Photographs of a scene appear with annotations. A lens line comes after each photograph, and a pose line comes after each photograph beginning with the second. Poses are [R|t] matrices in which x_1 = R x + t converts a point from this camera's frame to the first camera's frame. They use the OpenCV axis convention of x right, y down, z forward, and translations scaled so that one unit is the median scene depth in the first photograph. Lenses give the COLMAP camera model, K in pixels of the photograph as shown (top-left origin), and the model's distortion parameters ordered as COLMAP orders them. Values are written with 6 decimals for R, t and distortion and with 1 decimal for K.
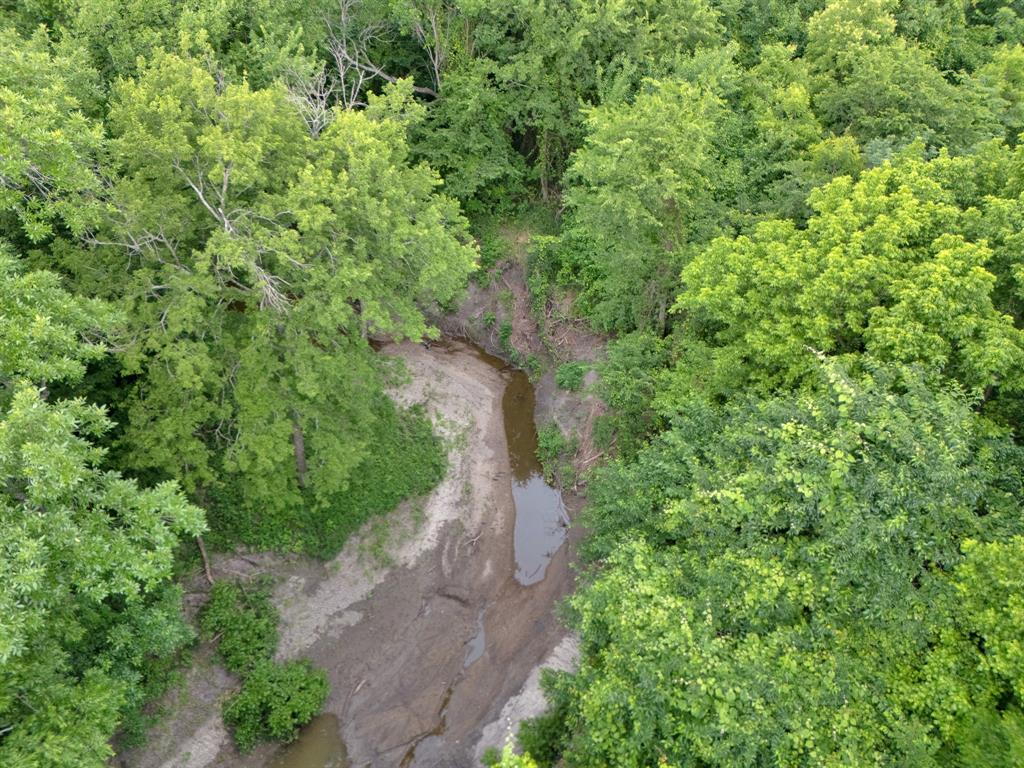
lens RADIAL K [[745.0, 0, 508.0], [0, 745.0, 387.6], [0, 0, 1]] dist [0.067154, -0.064353]
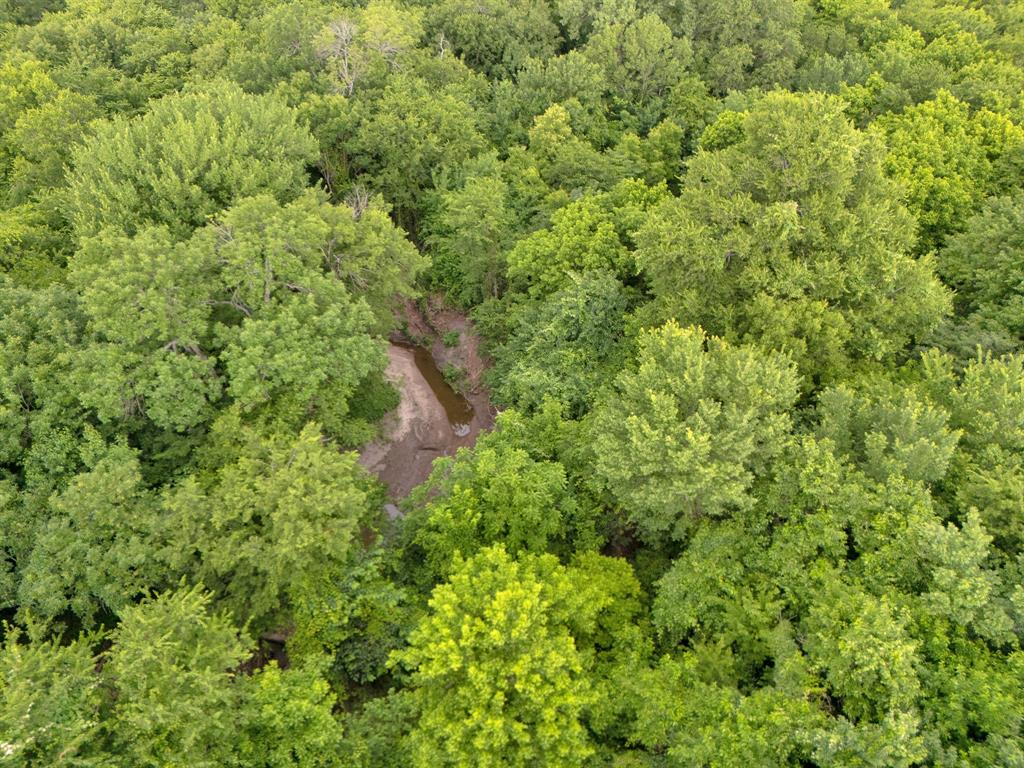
lens RADIAL K [[745.0, 0, 508.0], [0, 745.0, 387.6], [0, 0, 1]] dist [0.067154, -0.064353]
pose [[0.939599, -0.208402, 0.271517, -0.333409], [0.230366, 0.971749, -0.051331, 0.247905], [-0.253149, 0.110779, 0.961064, -0.817837]]
